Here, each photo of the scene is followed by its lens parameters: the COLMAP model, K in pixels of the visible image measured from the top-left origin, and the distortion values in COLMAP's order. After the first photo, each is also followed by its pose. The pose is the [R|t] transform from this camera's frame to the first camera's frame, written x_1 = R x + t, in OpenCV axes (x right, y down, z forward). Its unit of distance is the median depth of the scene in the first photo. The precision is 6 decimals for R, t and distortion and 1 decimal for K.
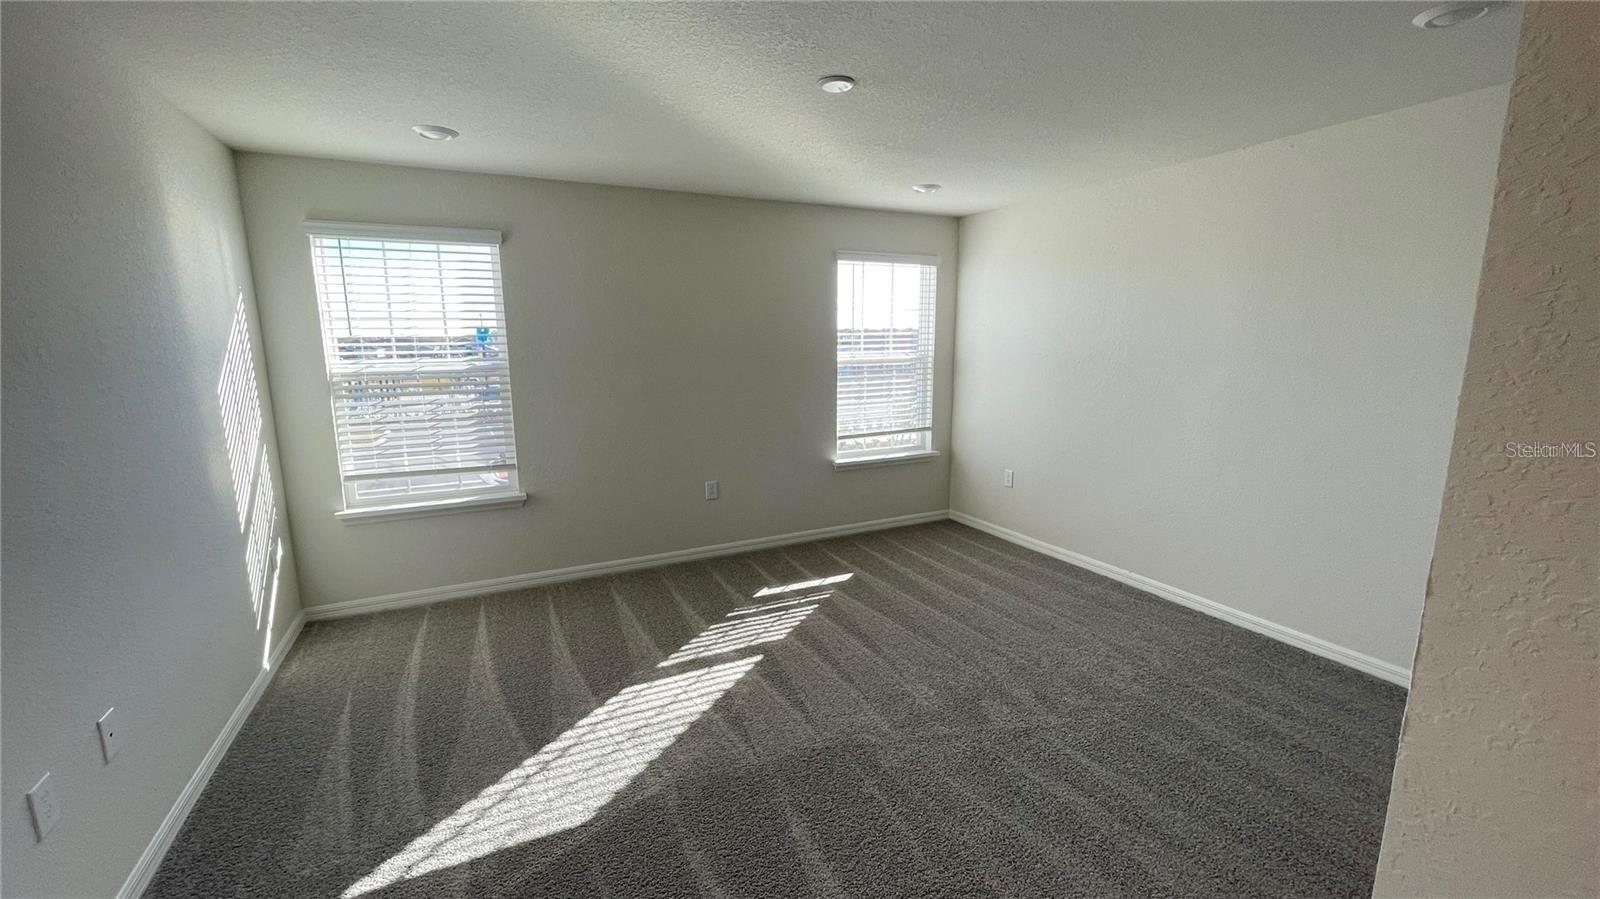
lens RADIAL K [[645.9, 0, 780.7], [0, 645.9, 451.3], [0, 0, 1]] dist [-0.002353, -0.000187]
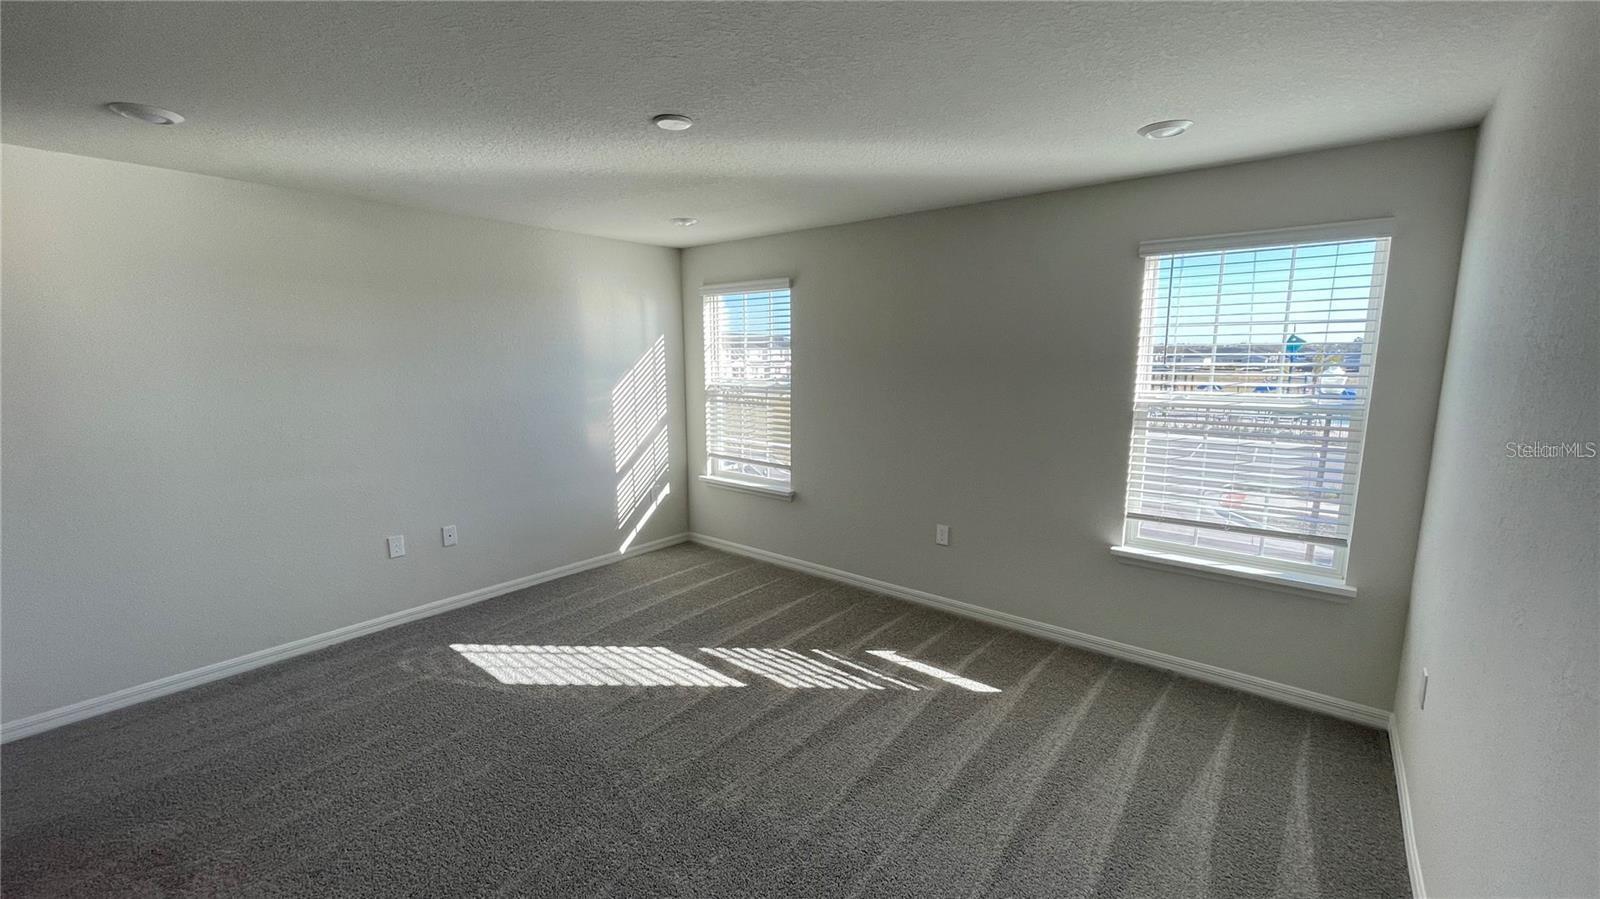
lens RADIAL K [[645.9, 0, 780.7], [0, 645.9, 451.3], [0, 0, 1]] dist [-0.002353, -0.000187]
pose [[0.410729, 0.146732, -0.899873, 0.737387], [-0.156161, 0.983703, 0.089124, -0.124061], [0.898285, 0.103919, 0.426949, 0.501820]]
